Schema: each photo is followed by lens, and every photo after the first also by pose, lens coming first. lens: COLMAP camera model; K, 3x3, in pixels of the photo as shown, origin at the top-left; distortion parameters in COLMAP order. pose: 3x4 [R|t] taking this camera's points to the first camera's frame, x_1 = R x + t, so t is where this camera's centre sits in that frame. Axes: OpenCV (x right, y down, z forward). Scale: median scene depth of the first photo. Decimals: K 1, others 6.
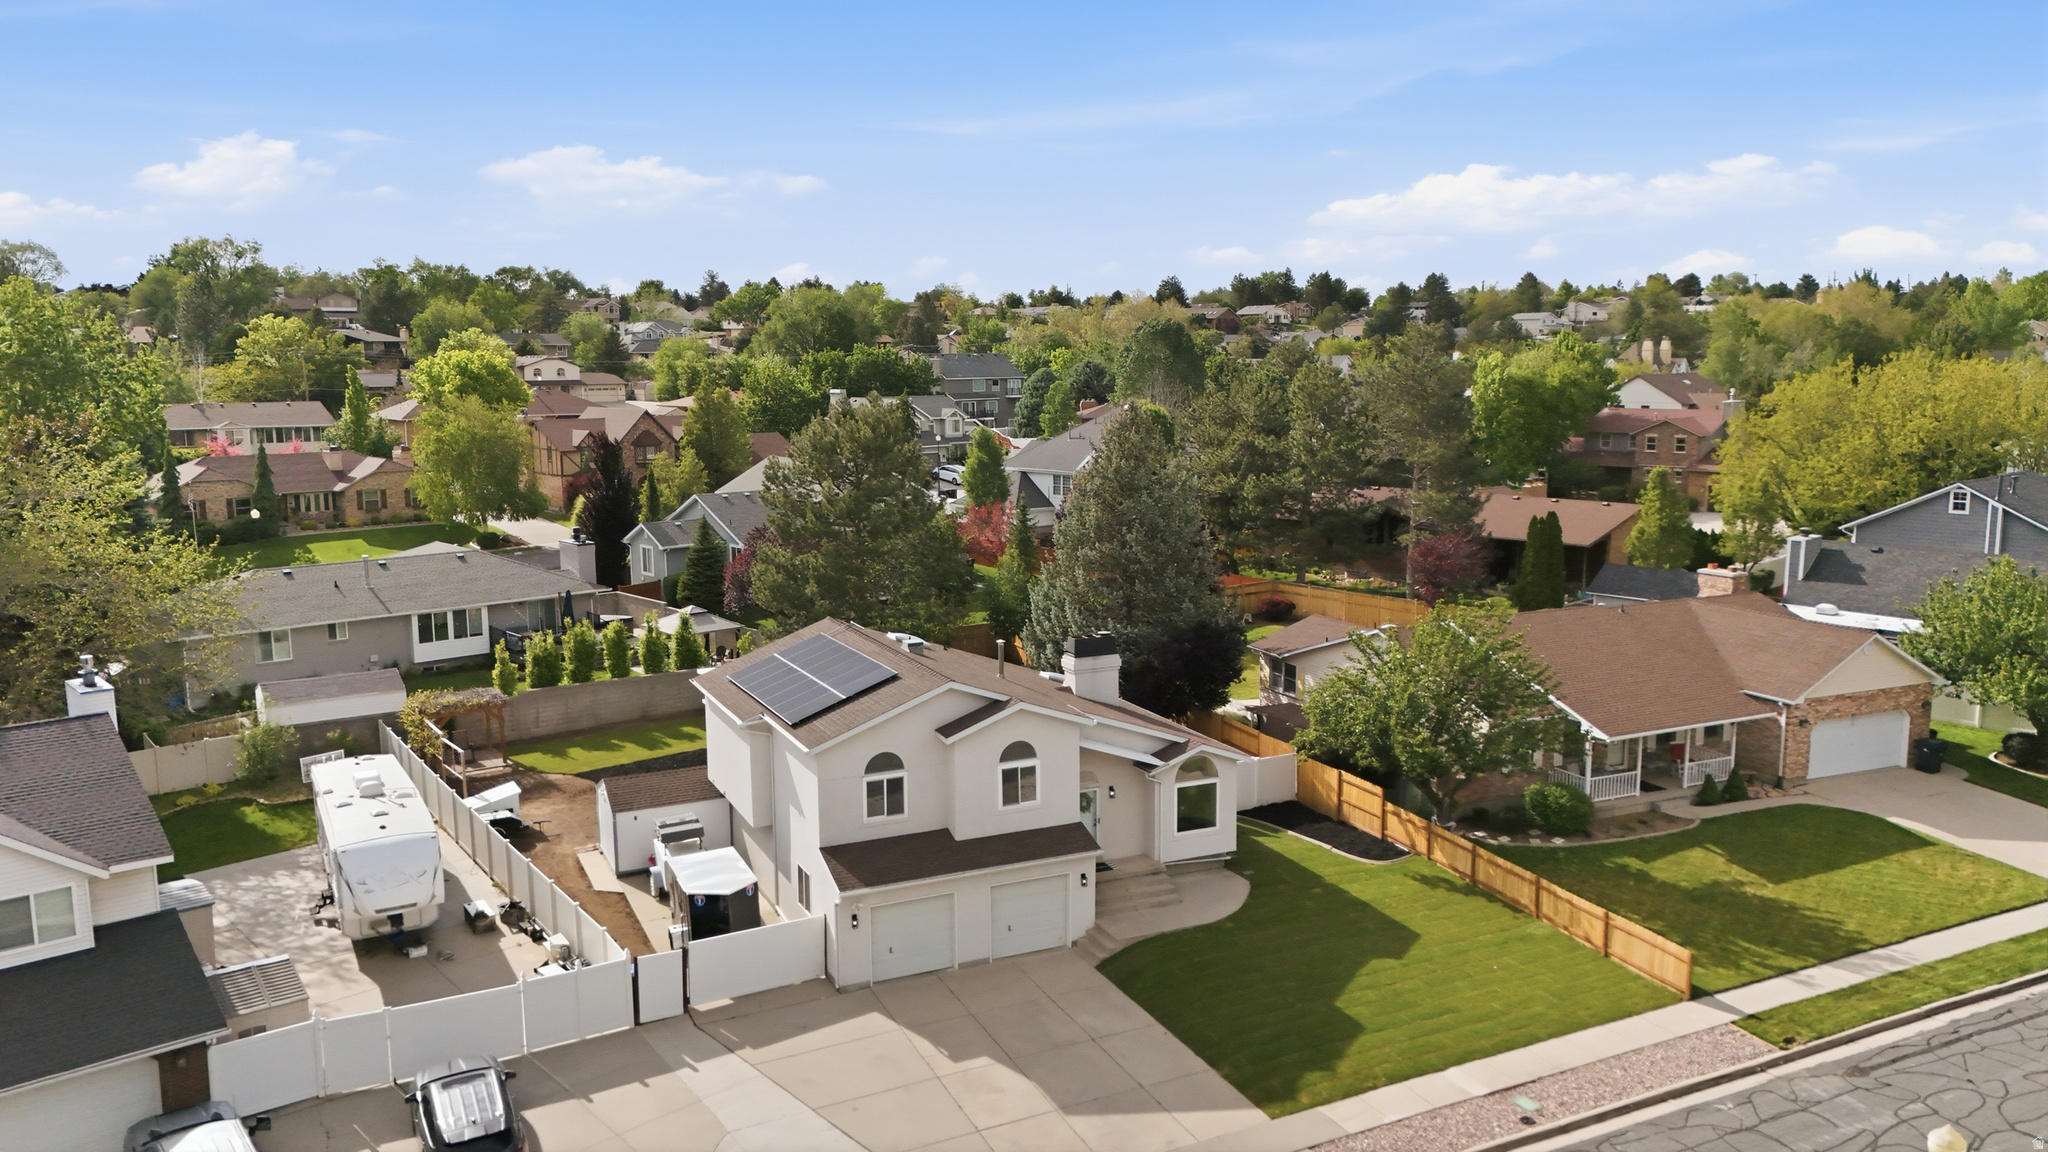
lens RADIAL K [[1503.6, 0, 1024.0], [0, 1503.6, 576.0], [0, 0, 1]] dist [0.078009, -0.072006]
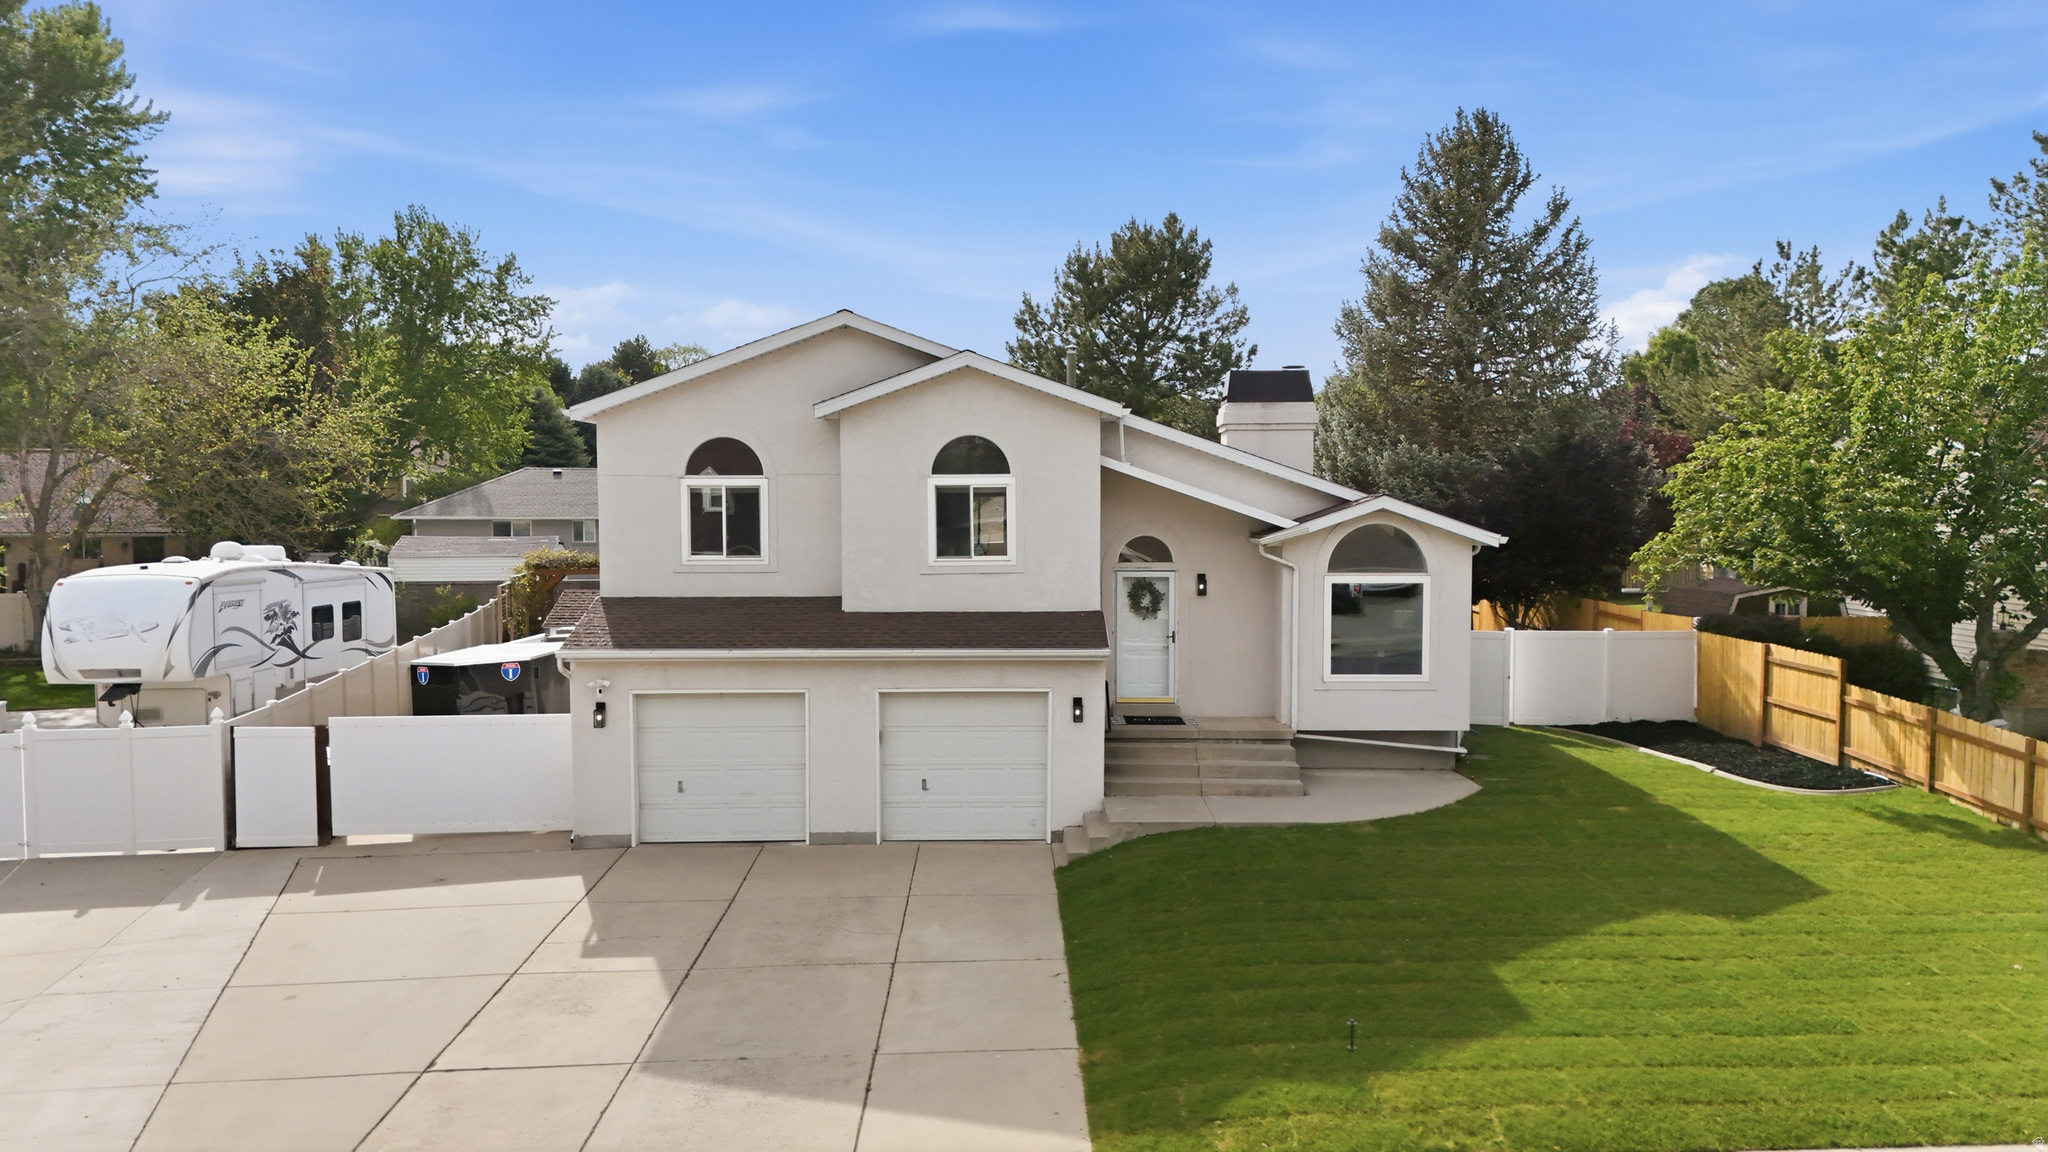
lens RADIAL K [[1503.6, 0, 1024.0], [0, 1503.6, 576.0], [0, 0, 1]] dist [0.078009, -0.072006]
pose [[0.914452, 0.027997, -0.403725, 0.209229], [-0.068159, 0.994008, -0.085451, 0.185985], [0.398914, 0.105658, 0.910881, 0.487757]]
